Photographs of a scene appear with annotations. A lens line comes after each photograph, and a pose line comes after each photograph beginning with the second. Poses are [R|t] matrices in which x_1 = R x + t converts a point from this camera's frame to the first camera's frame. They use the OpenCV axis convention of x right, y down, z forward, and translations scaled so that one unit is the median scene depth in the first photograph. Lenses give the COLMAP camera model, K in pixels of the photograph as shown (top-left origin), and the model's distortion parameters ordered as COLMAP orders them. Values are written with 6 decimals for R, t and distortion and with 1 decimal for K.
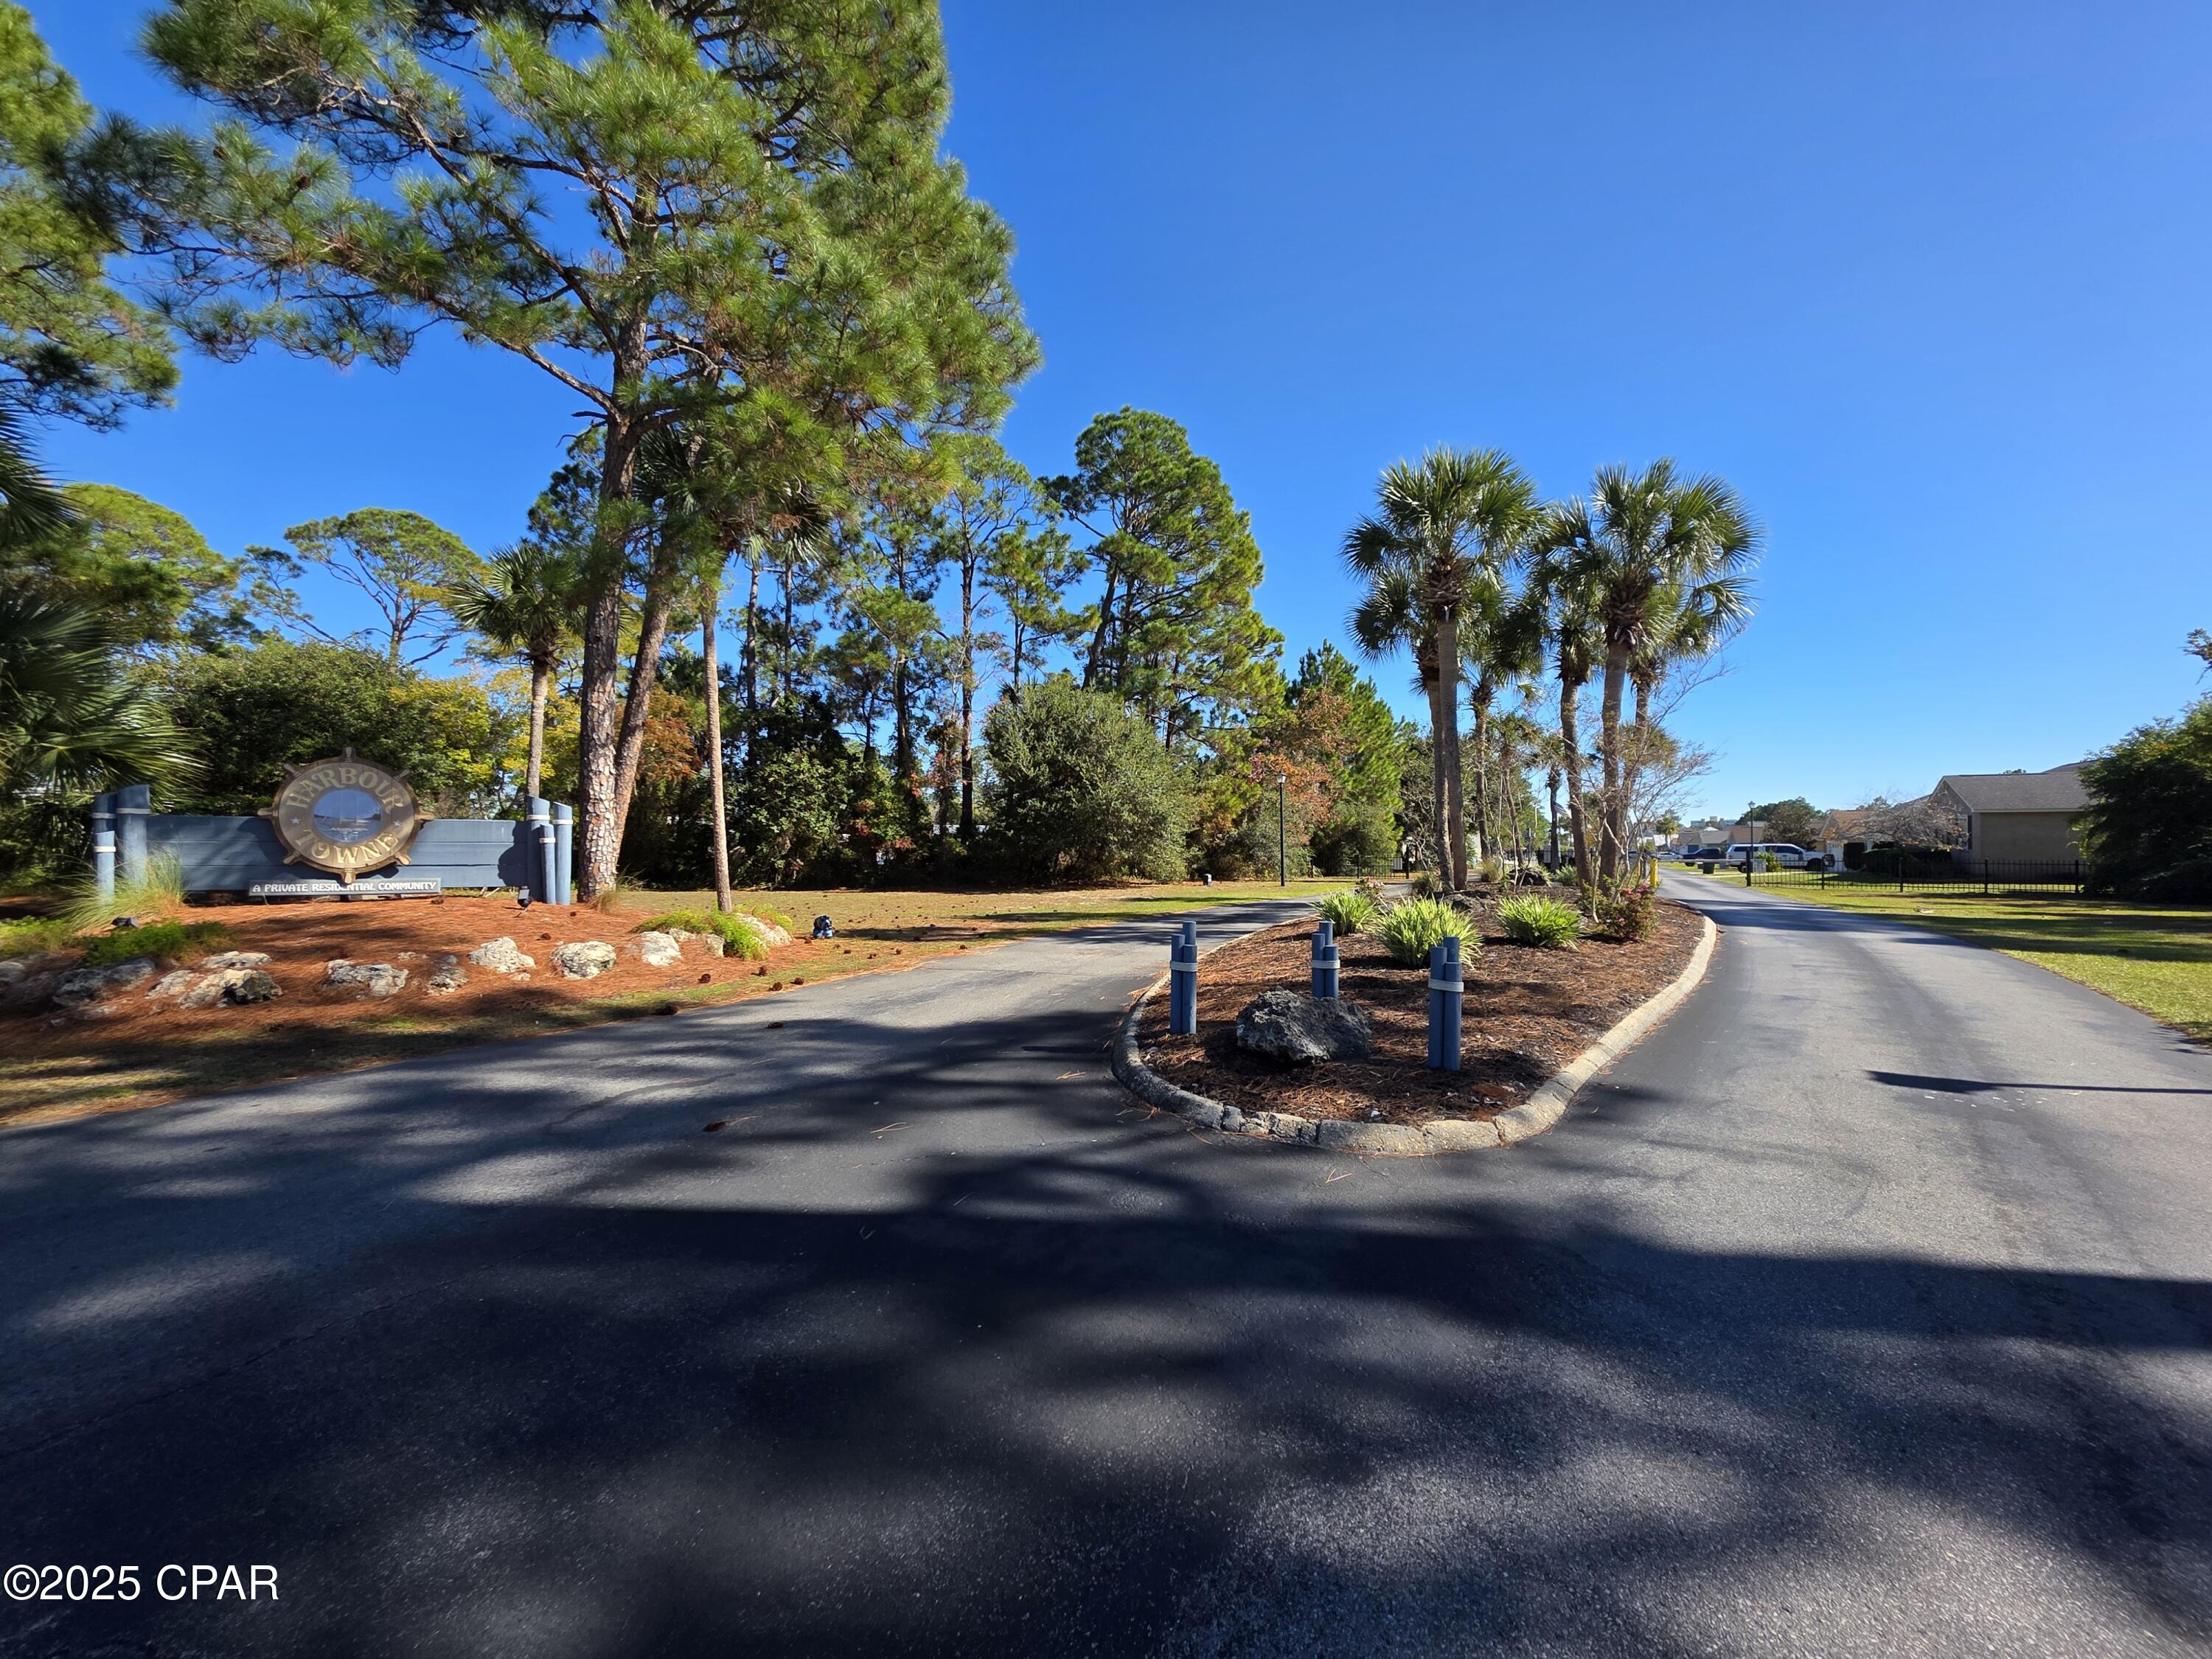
lens RADIAL K [[889.2, 0, 1109.0], [0, 889.2, 825.0], [0, 0, 1]] dist [0.017136, -0.004947]
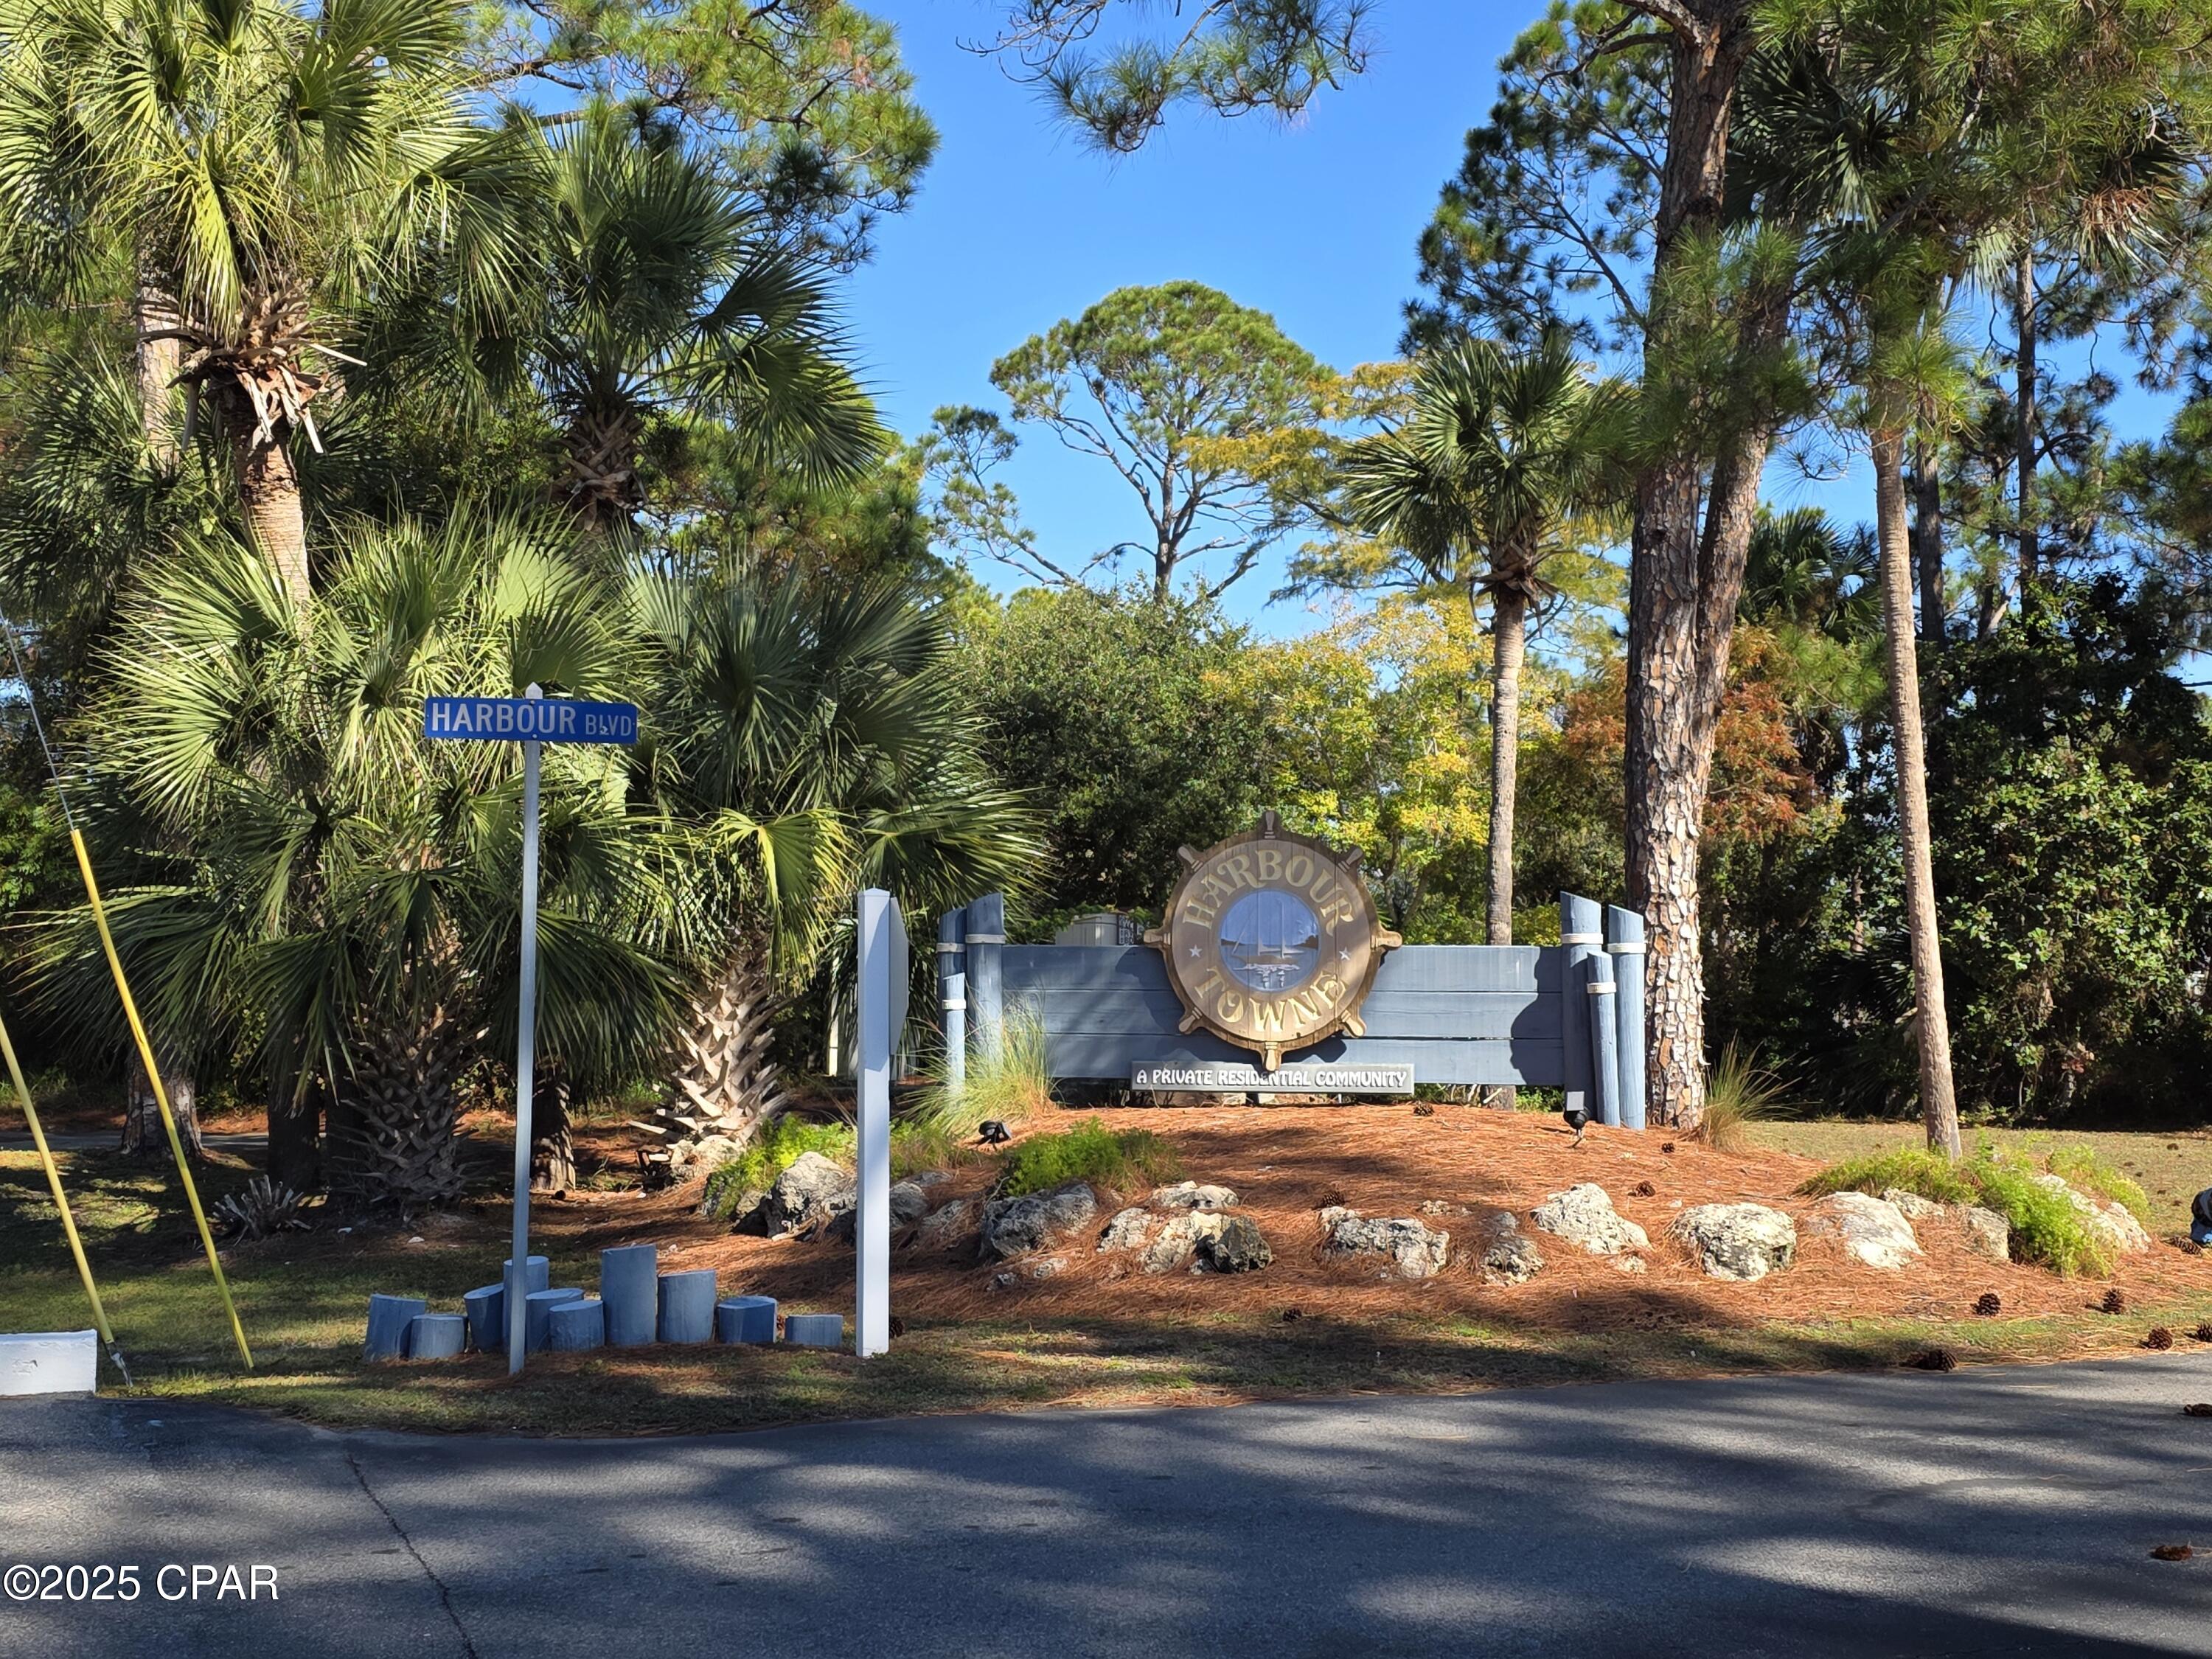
lens RADIAL K [[2553.3, 0, 1106.0], [0, 2553.3, 829.5], [0, 0, 1]] dist [0.201813, -0.480878]
pose [[0.781473, -0.043168, -0.622444, 0.007414], [0.014742, 0.998603, -0.050748, -0.000875], [0.623765, 0.030482, 0.781017, -0.183737]]
